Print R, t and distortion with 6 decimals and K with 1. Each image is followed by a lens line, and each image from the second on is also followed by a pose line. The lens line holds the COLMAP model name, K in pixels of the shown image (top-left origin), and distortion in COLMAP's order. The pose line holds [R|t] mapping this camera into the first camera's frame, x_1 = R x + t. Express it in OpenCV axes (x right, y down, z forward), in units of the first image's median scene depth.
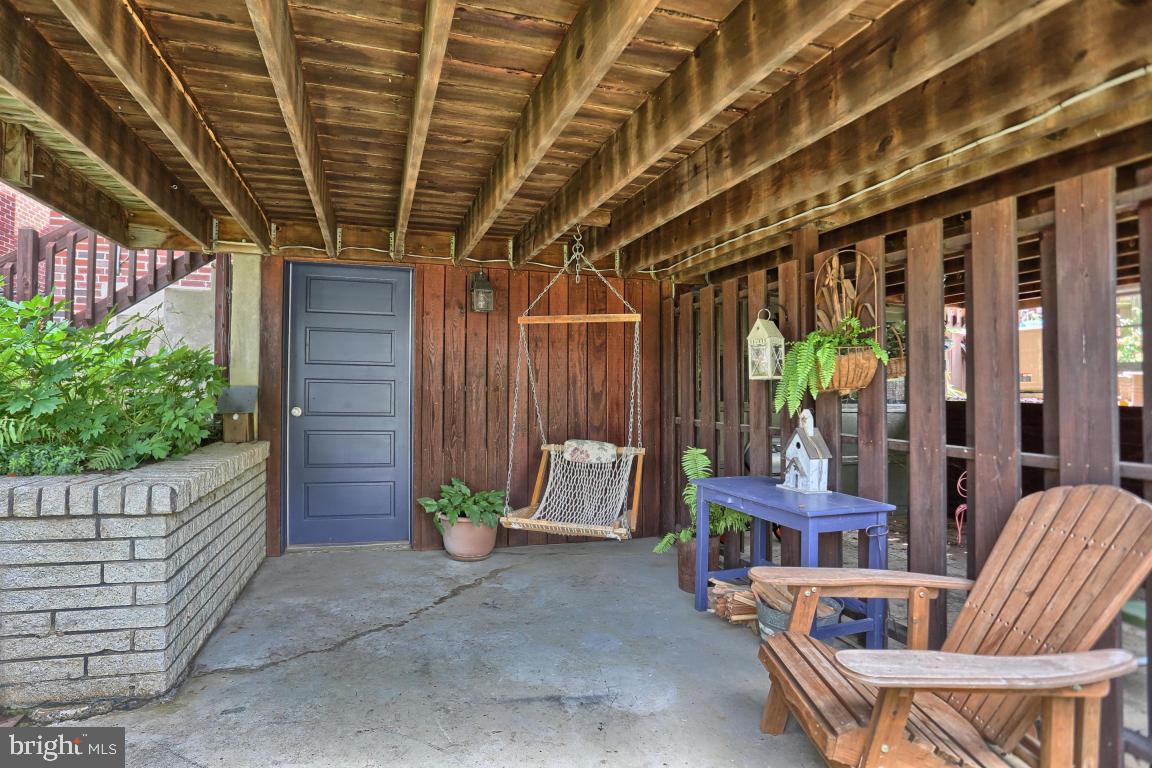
lens RADIAL K [[599.7, 0, 541.3], [0, 599.7, 391.5], [0, 0, 1]] dist [-0.082825, 0.046795]
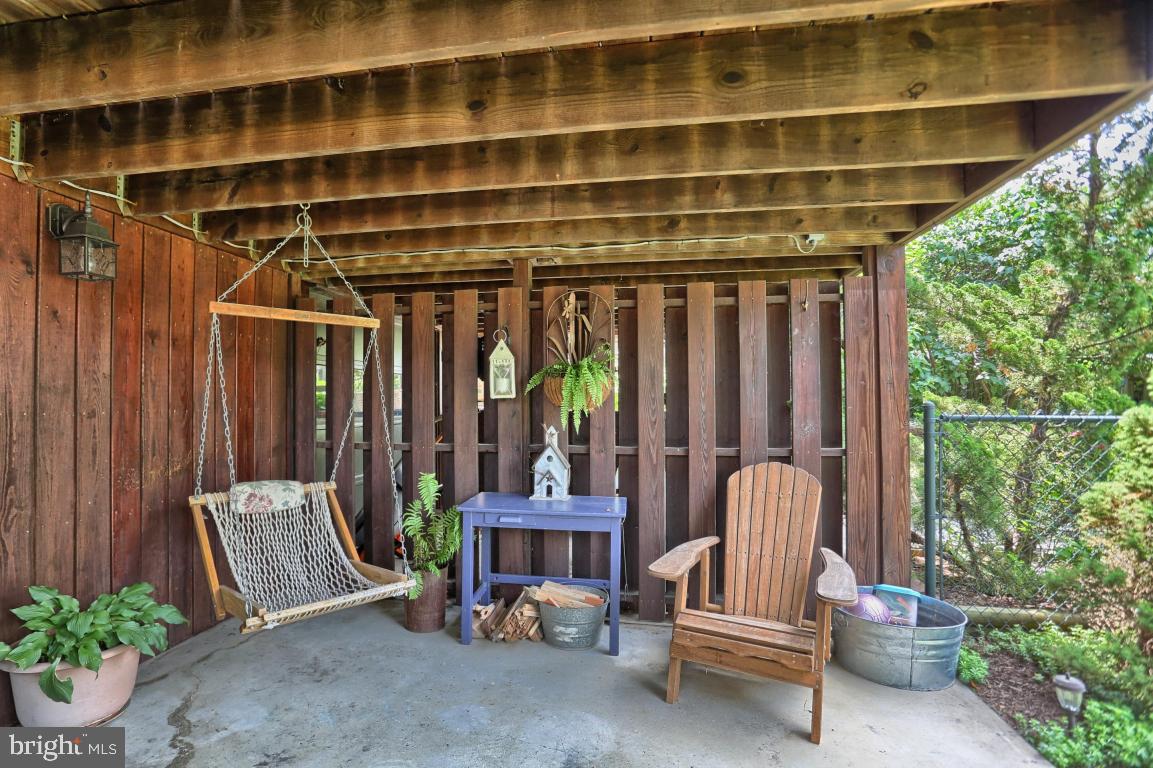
lens RADIAL K [[600.2, 0, 541.7], [0, 600.2, 391.5], [0, 0, 1]] dist [-0.082825, 0.046795]
pose [[0.419173, -0.003049, 0.907901, -0.478967], [0.005951, 0.999982, 0.000611, -0.028321], [-0.907887, 0.005147, 0.419184, 0.440210]]
